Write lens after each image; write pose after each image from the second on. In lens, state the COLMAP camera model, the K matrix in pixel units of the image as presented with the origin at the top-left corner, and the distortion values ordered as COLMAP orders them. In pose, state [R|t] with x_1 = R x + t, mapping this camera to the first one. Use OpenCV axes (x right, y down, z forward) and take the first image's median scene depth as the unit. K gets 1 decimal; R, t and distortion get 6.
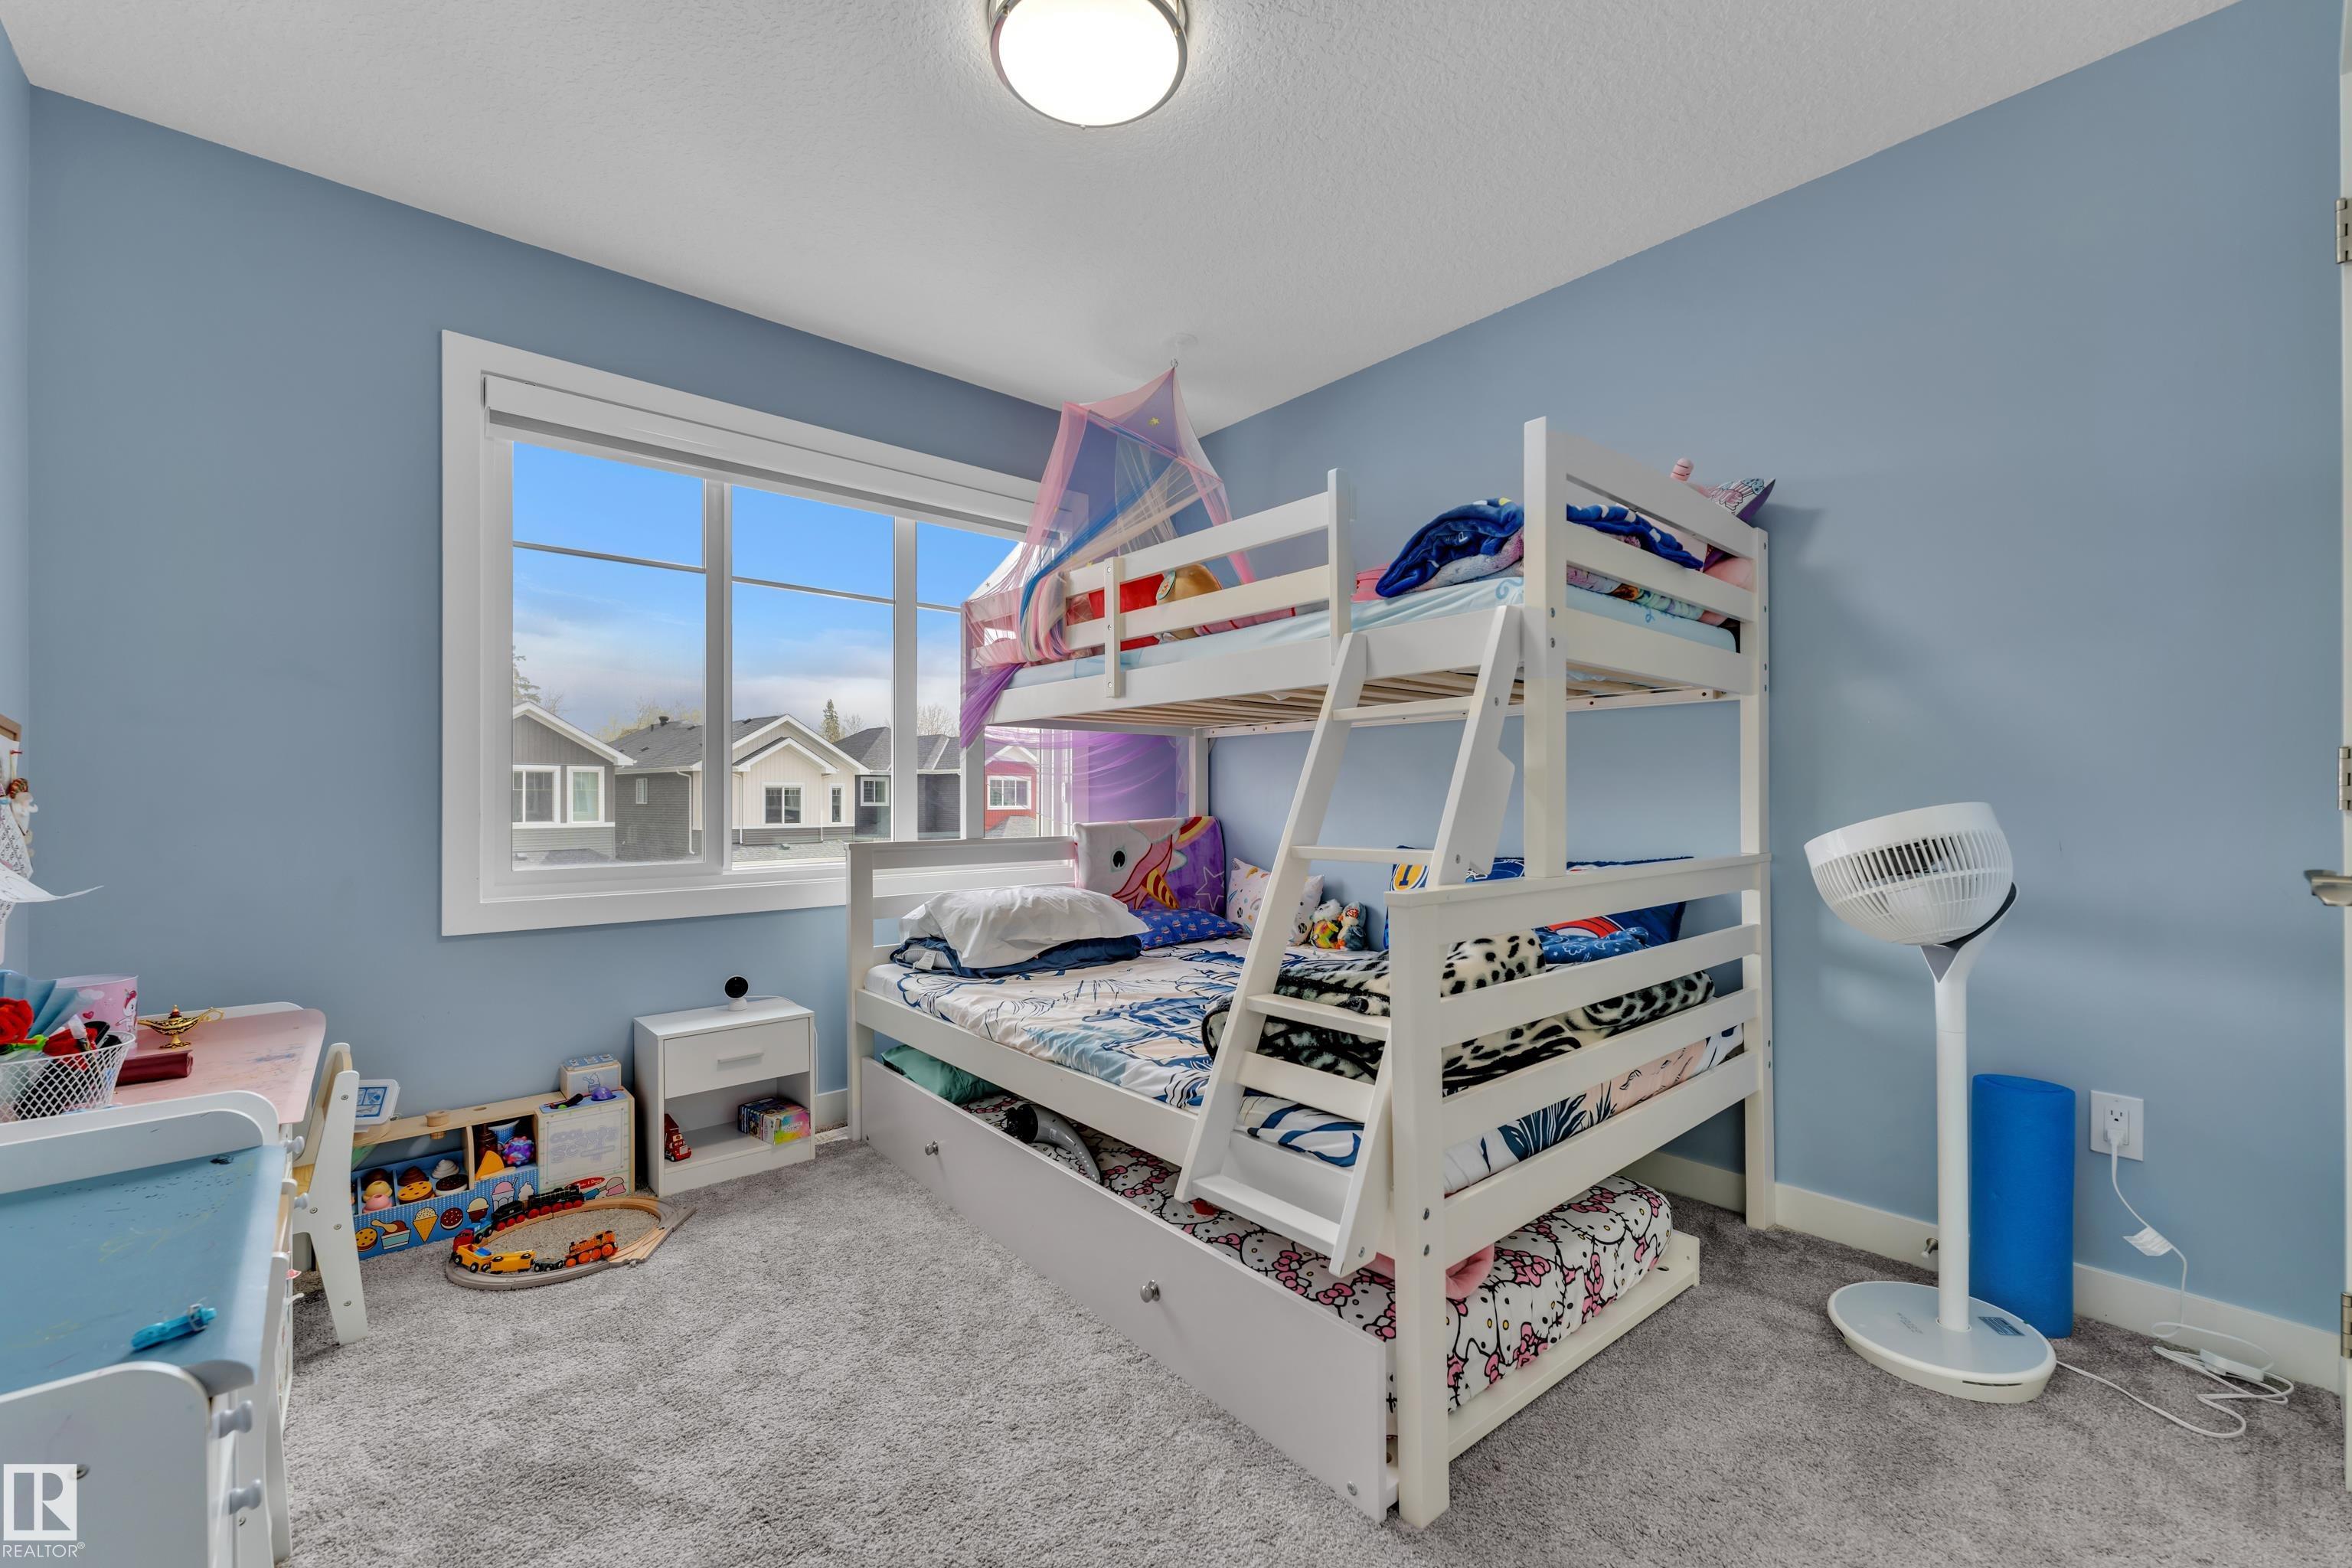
lens RADIAL K [[954.4, 0, 1173.0], [0, 954.4, 787.0], [0, 0, 1]] dist [-0.003113, 0.000138]
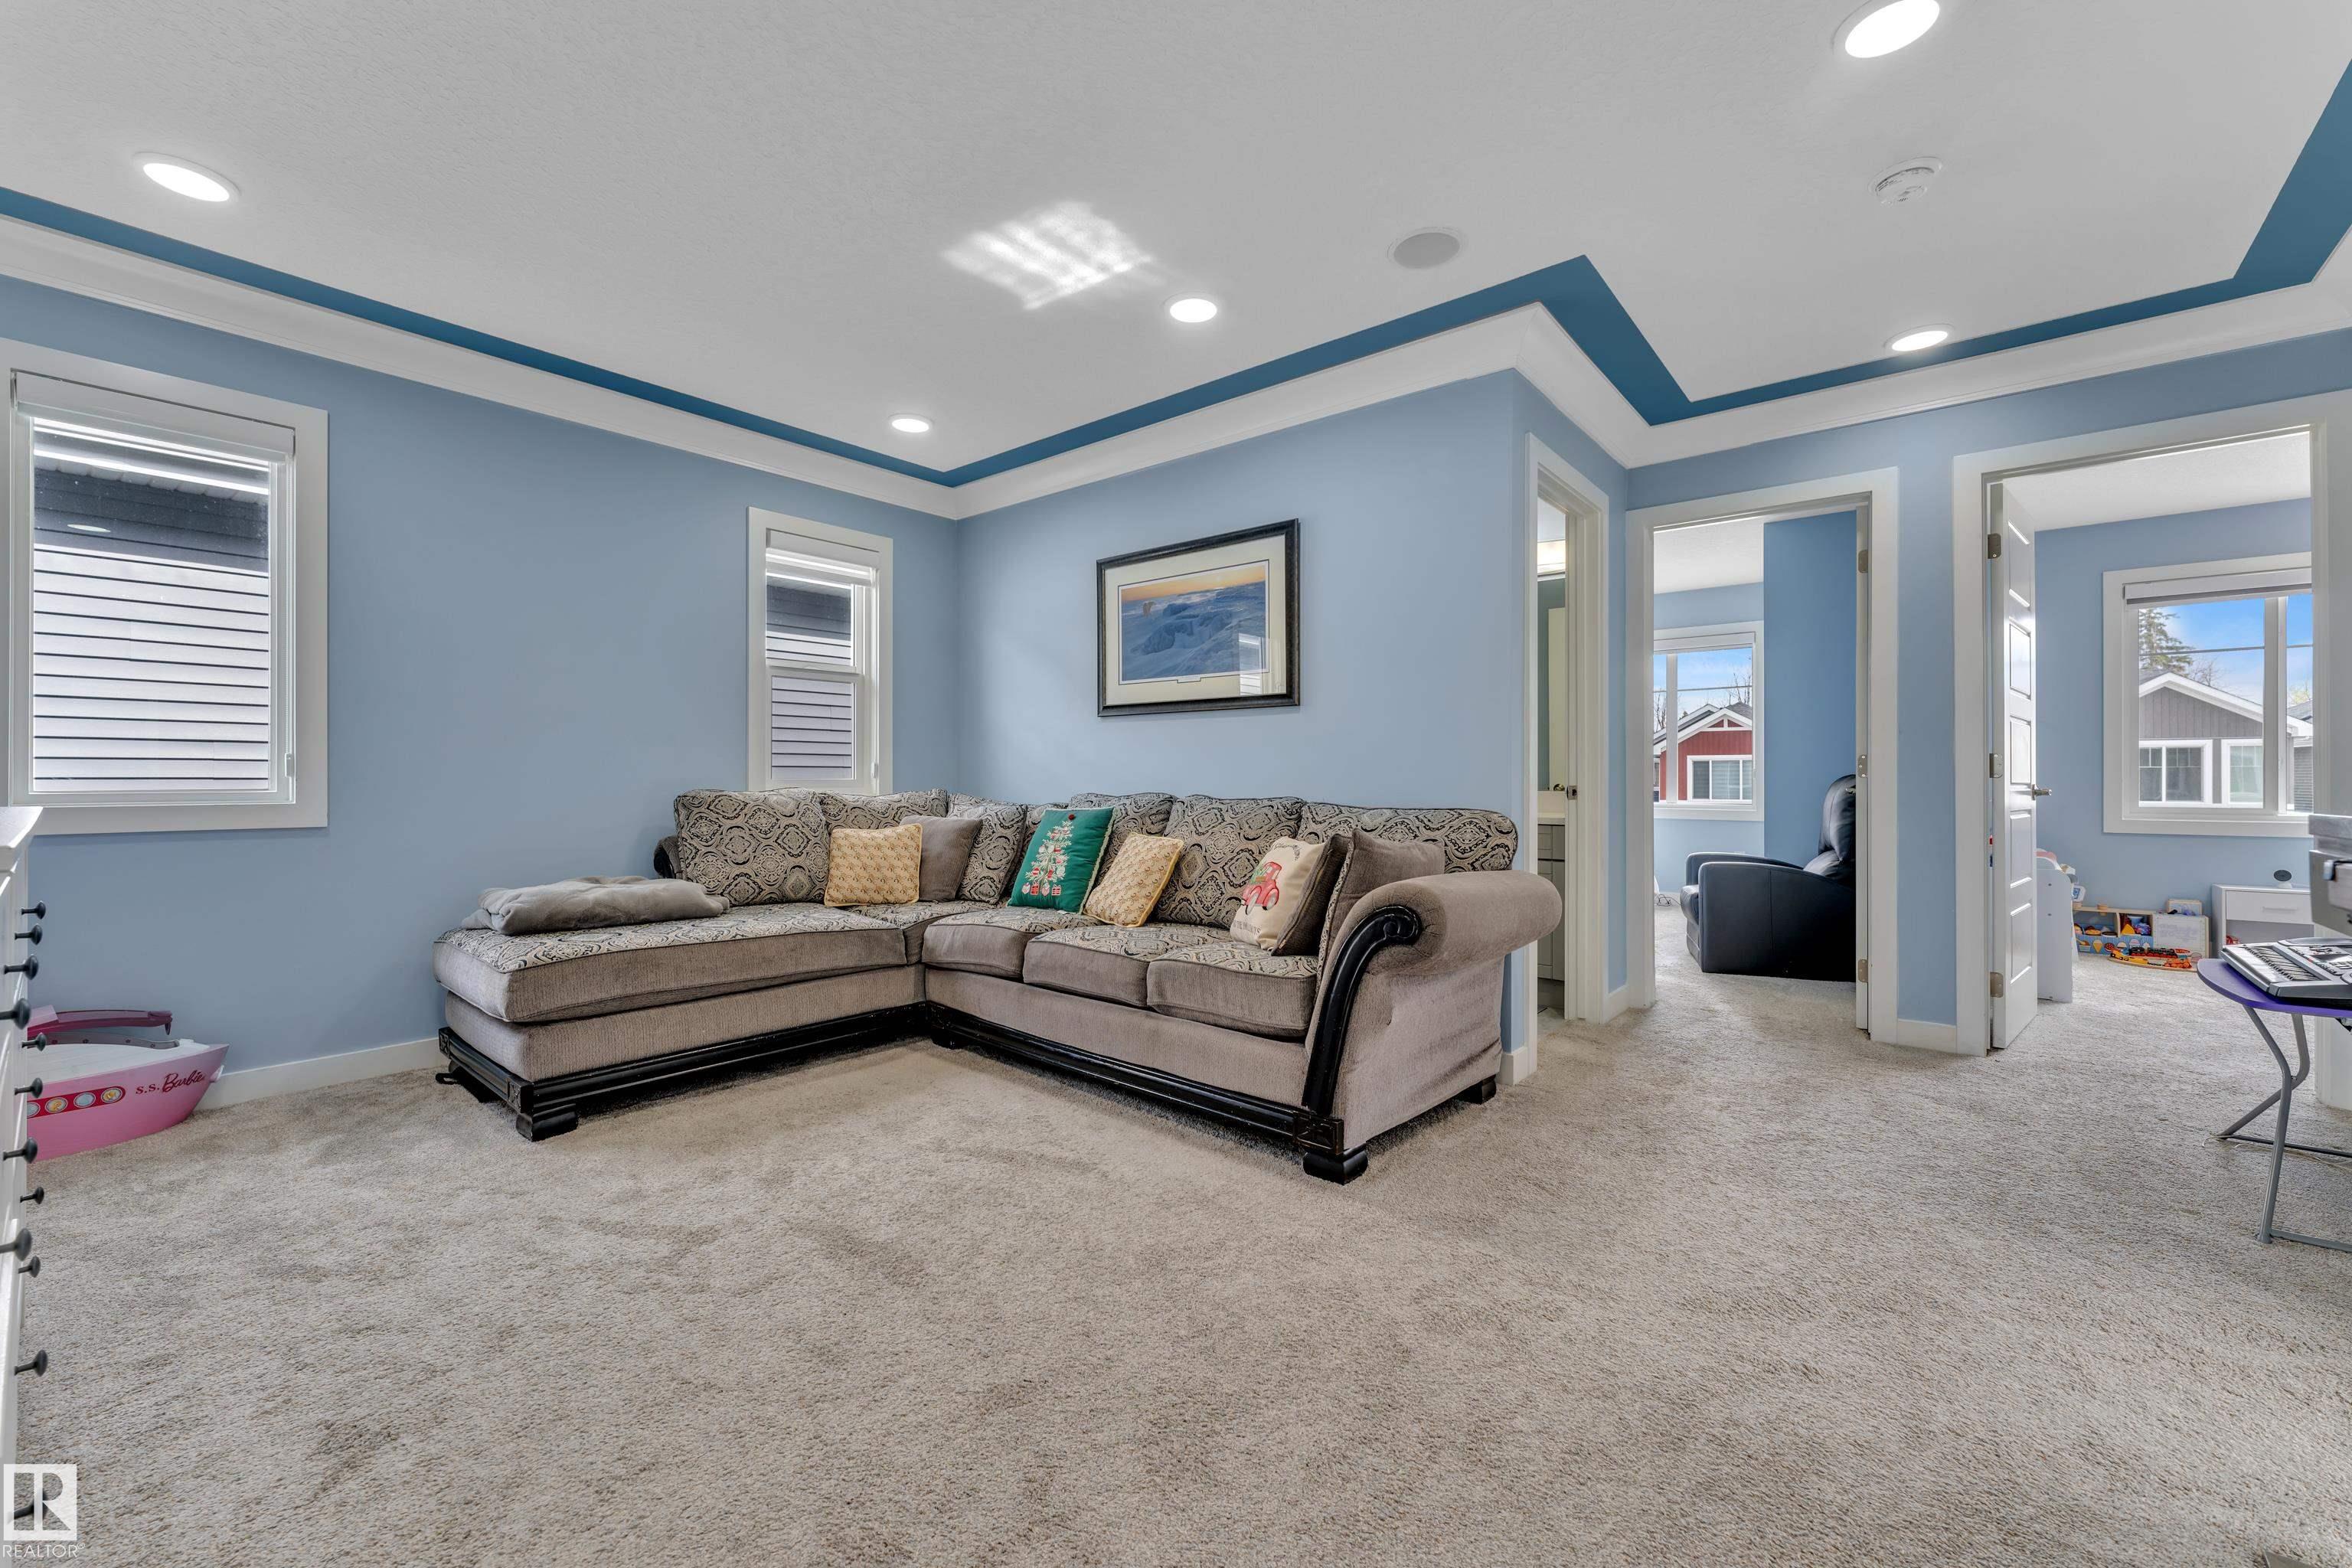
lens RADIAL K [[954.4, 0, 1169.0], [0, 954.4, 772.3], [0, 0, 1]] dist [-0.003113, 0.000138]
pose [[0.162861, 0.001892, -0.986647, 1.091994], [0.006026, 0.999978, 0.002913, -0.005231], [0.986631, -0.006420, 0.162846, -1.543066]]
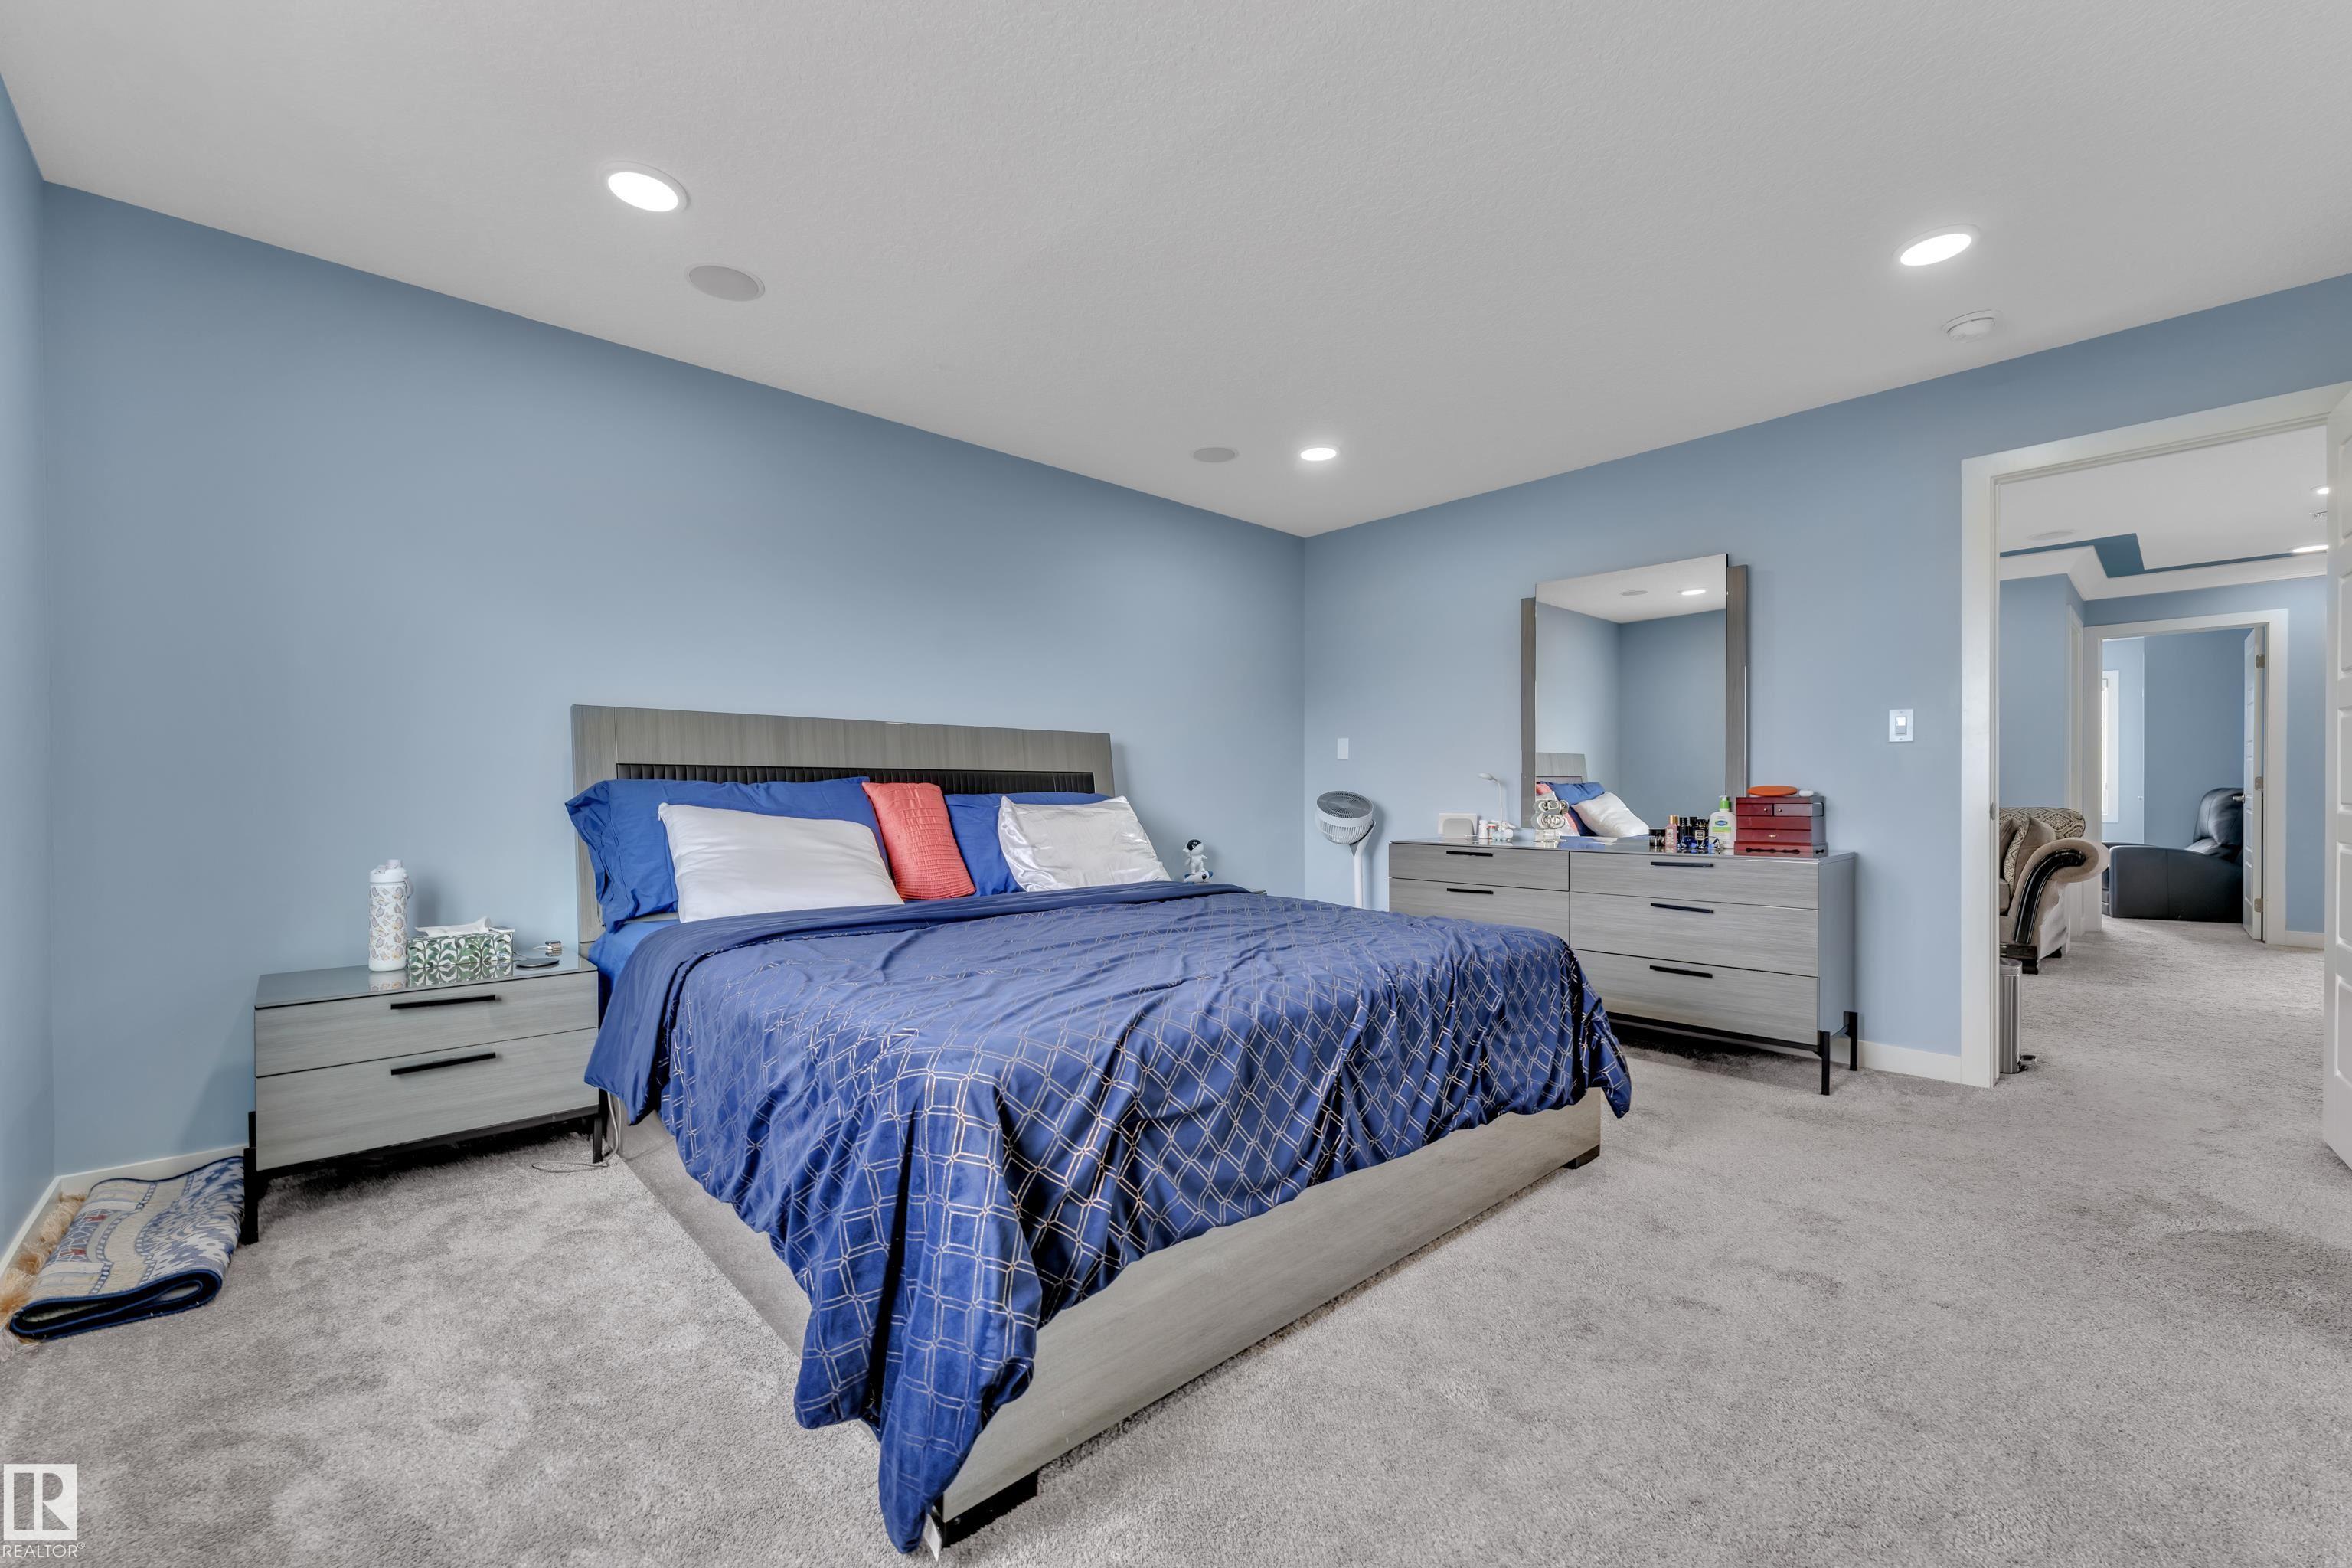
lens RADIAL K [[954.4, 0, 1183.1], [0, 954.4, 798.5], [0, 0, 1]] dist [-0.003113, 0.000138]
pose [[0.039222, 0.012248, -0.999155, 2.165098], [0.012750, 0.999837, 0.012757, -0.030362], [0.999149, -0.013240, 0.039059, -3.121019]]
